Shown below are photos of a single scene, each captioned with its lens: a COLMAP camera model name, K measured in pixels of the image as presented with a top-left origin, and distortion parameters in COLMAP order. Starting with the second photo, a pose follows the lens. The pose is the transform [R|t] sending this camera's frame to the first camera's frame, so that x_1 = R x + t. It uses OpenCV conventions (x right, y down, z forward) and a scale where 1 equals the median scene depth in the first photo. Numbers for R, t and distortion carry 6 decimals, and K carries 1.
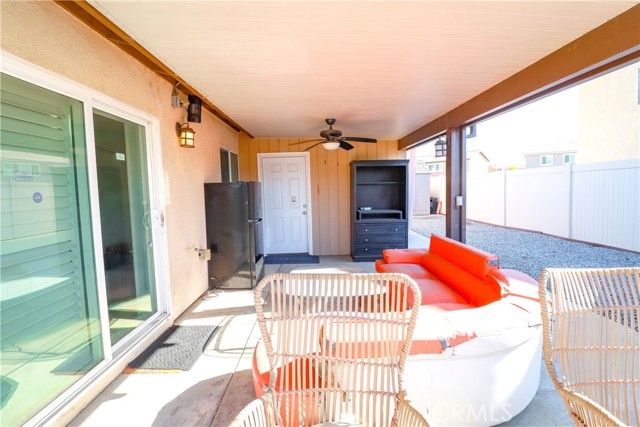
lens RADIAL K [[304.6, 0, 323.4], [0, 304.6, 210.8], [0, 0, 1]] dist [-0.001809, -0.000765]
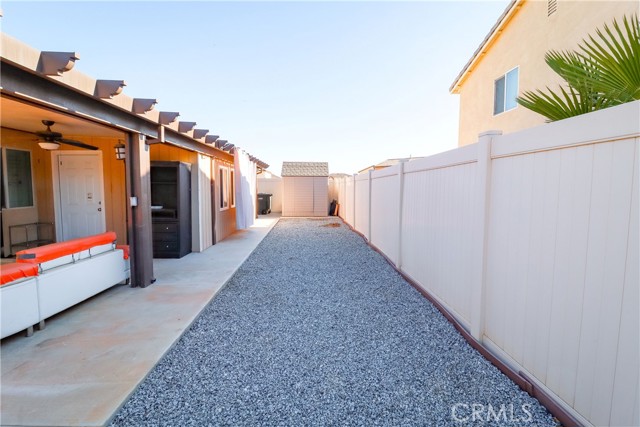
lens RADIAL K [[304.6, 0, 323.4], [0, 304.6, 210.8], [0, 0, 1]] dist [-0.001809, -0.000765]
pose [[0.999398, 0.031390, 0.014809, 0.694446], [-0.031405, 0.999506, 0.000820, -0.013683], [-0.014776, -0.001285, 0.999890, -0.047115]]
